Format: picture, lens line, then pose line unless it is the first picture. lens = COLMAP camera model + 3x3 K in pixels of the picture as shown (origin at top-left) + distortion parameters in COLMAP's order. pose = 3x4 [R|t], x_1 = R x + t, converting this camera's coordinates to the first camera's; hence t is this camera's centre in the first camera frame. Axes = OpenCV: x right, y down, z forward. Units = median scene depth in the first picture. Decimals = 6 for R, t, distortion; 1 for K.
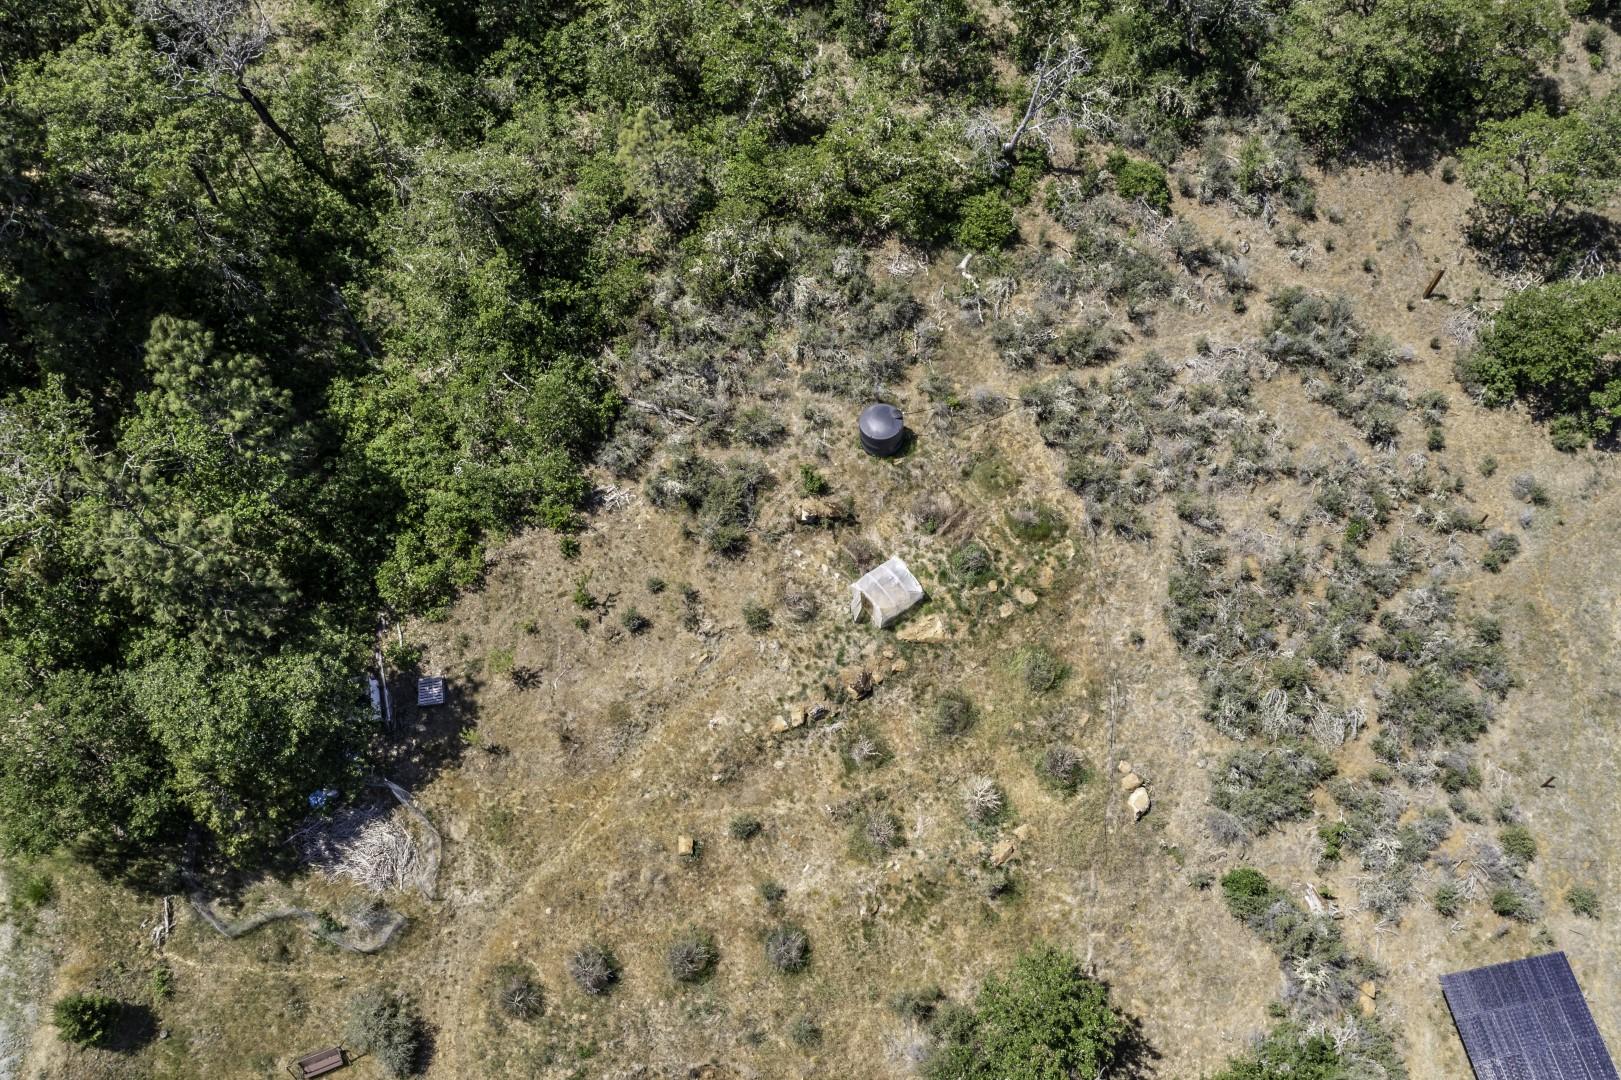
lens RADIAL K [[1262.2, 0, 800.1], [0, 1262.2, 535.1], [0, 0, 1]] dist [-0.032575, 0.018672]
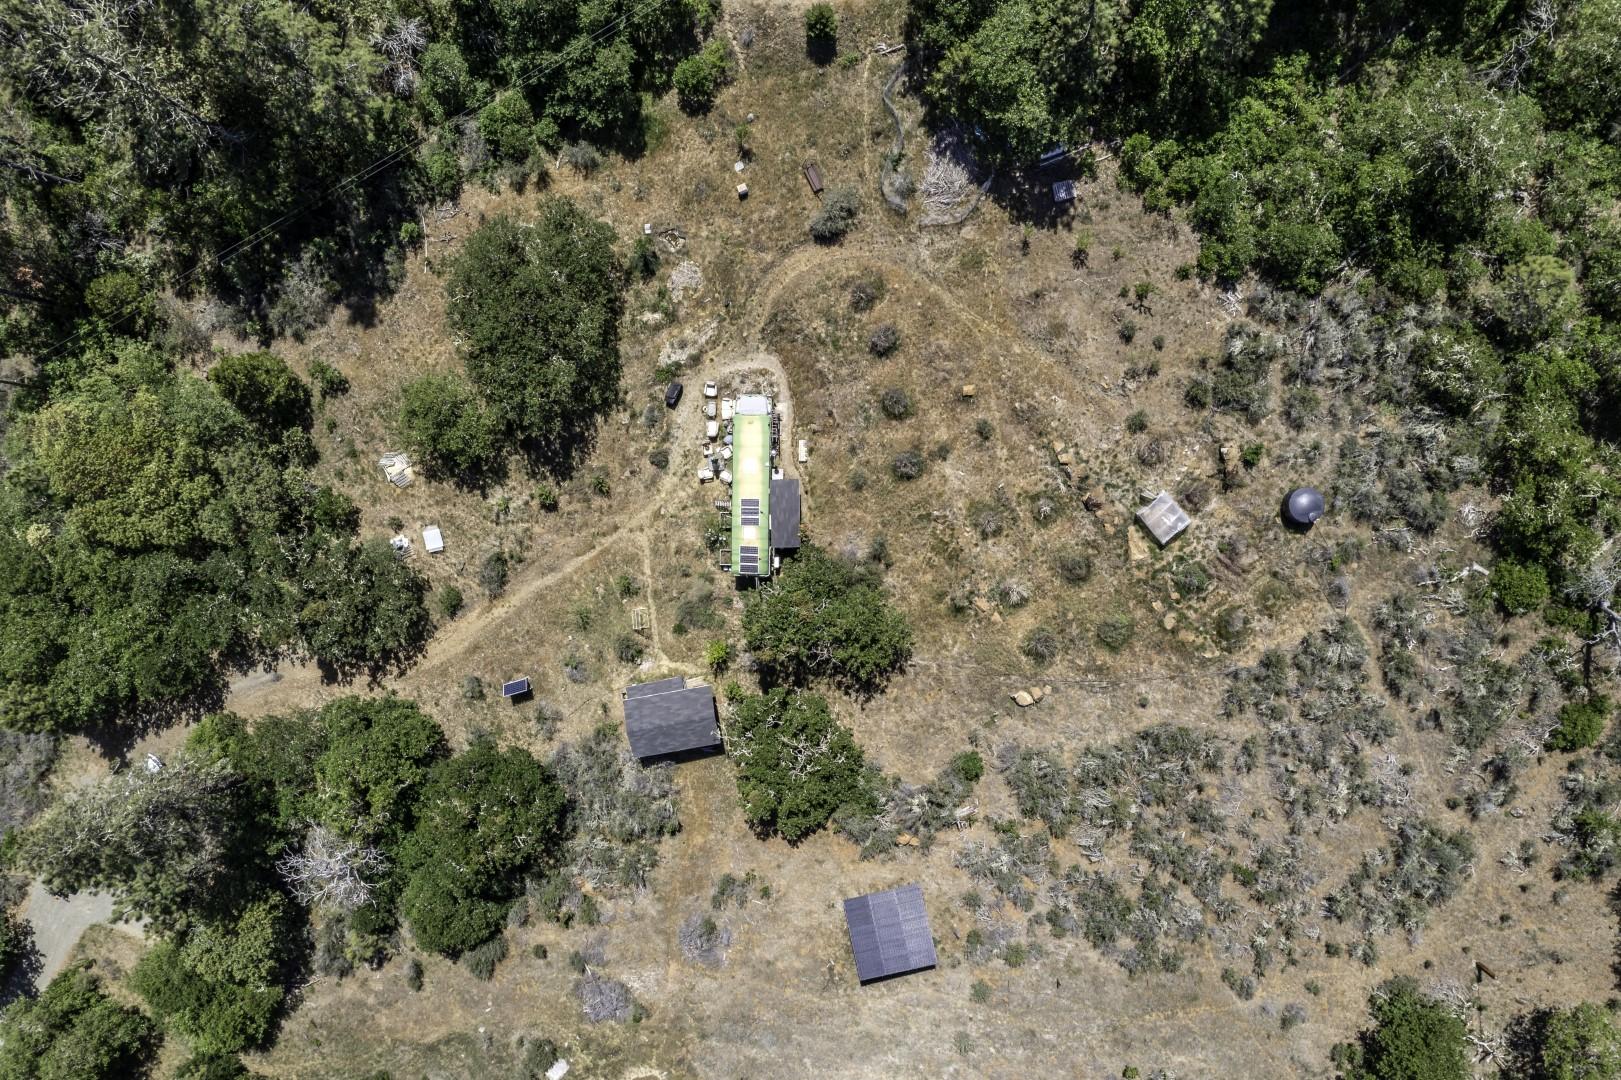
lens RADIAL K [[1262.2, 0, 801.8], [0, 1262.2, 547.0], [0, 0, 1]] dist [-0.032575, 0.018672]
pose [[0.081270, 0.996026, 0.036434, 0.020229], [-0.831398, 0.047585, 0.553637, -0.366766], [0.549703, -0.075285, 0.831961, -0.317740]]
